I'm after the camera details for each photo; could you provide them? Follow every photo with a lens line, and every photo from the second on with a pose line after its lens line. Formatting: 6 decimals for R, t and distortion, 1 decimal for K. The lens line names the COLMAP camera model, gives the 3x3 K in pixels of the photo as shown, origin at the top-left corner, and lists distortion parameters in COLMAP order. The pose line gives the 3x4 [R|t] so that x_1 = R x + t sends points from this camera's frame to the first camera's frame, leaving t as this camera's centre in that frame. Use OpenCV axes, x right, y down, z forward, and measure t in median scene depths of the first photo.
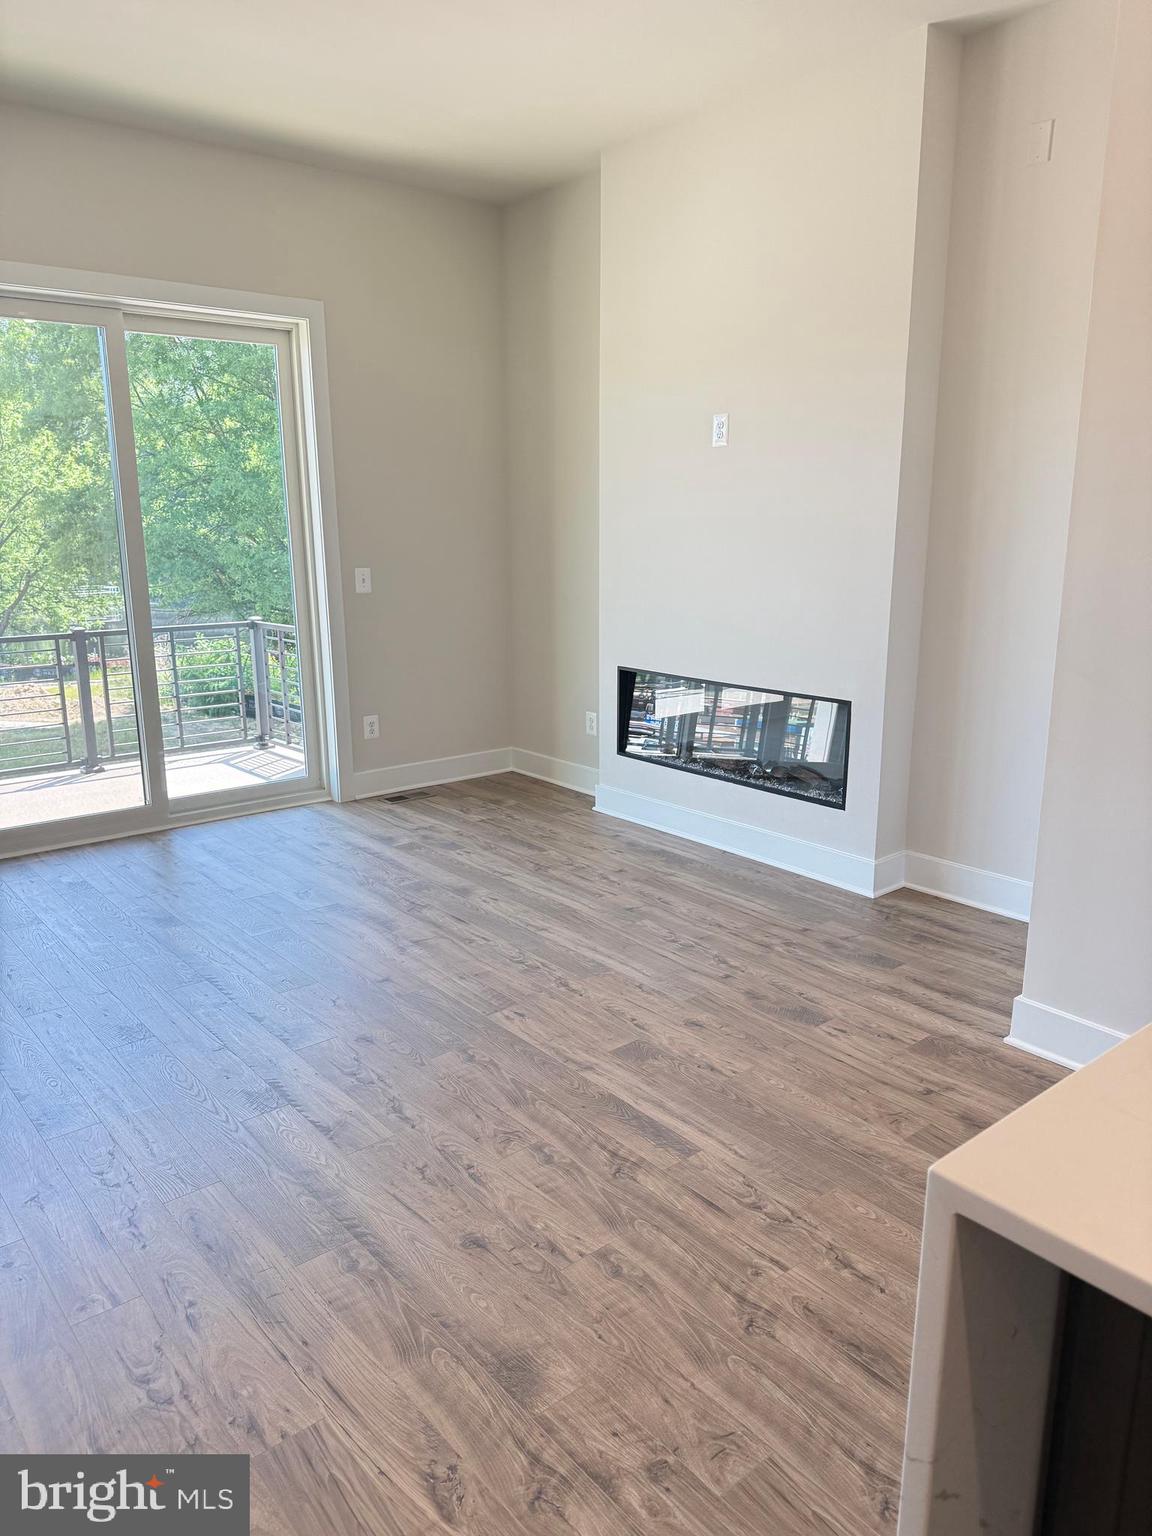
lens RADIAL K [[1086.6, 0, 577.5], [0, 1086.6, 772.4], [0, 0, 1]] dist [0.022412, -0.046093]
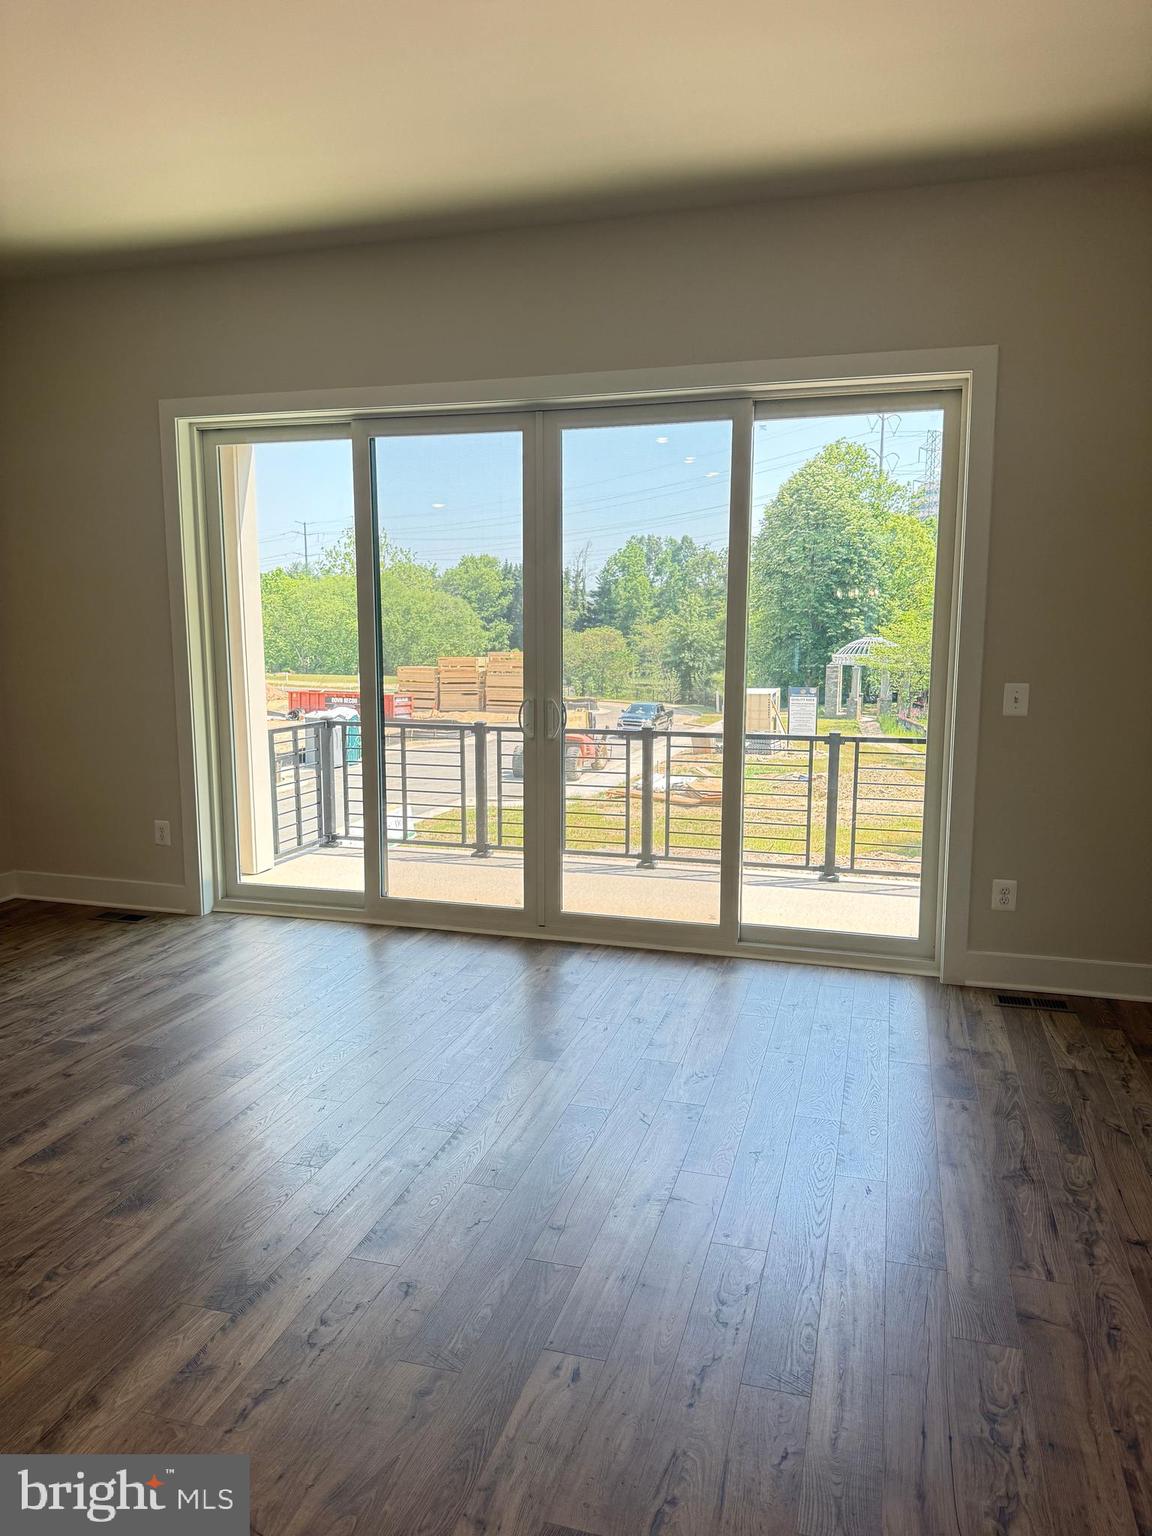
lens RADIAL K [[1086.6, 0, 564.2], [0, 1086.6, 740.8], [0, 0, 1]] dist [0.022412, -0.046093]
pose [[0.551328, 0.098647, -0.828436, 0.264684], [-0.196294, 0.980447, -0.013886, -0.080517], [0.810867, 0.170273, 0.559912, 0.349338]]
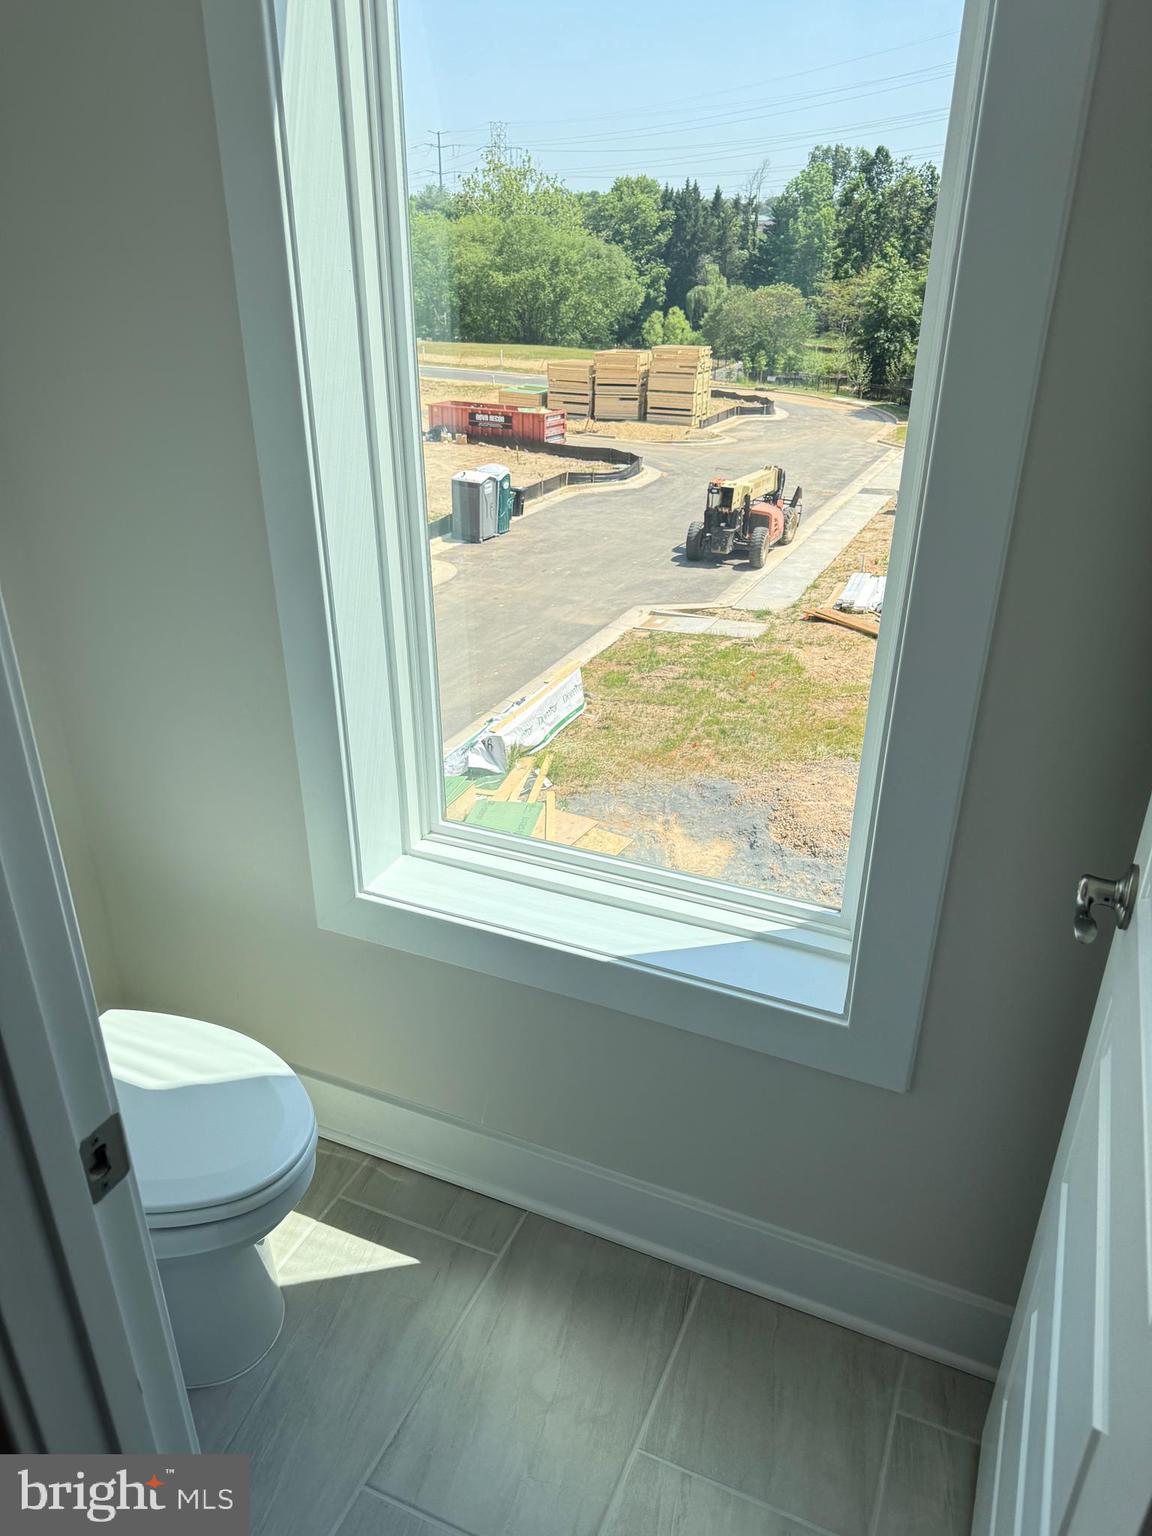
lens RADIAL K [[1086.6, 0, 547.7], [0, 1086.6, 777.7], [0, 0, 1]] dist [0.022412, -0.046093]
pose [[0.425381, 0.400488, -0.811579, 0.214583], [-0.201269, 0.916164, 0.346604, -0.115946], [0.882350, 0.015907, 0.470324, 0.359791]]
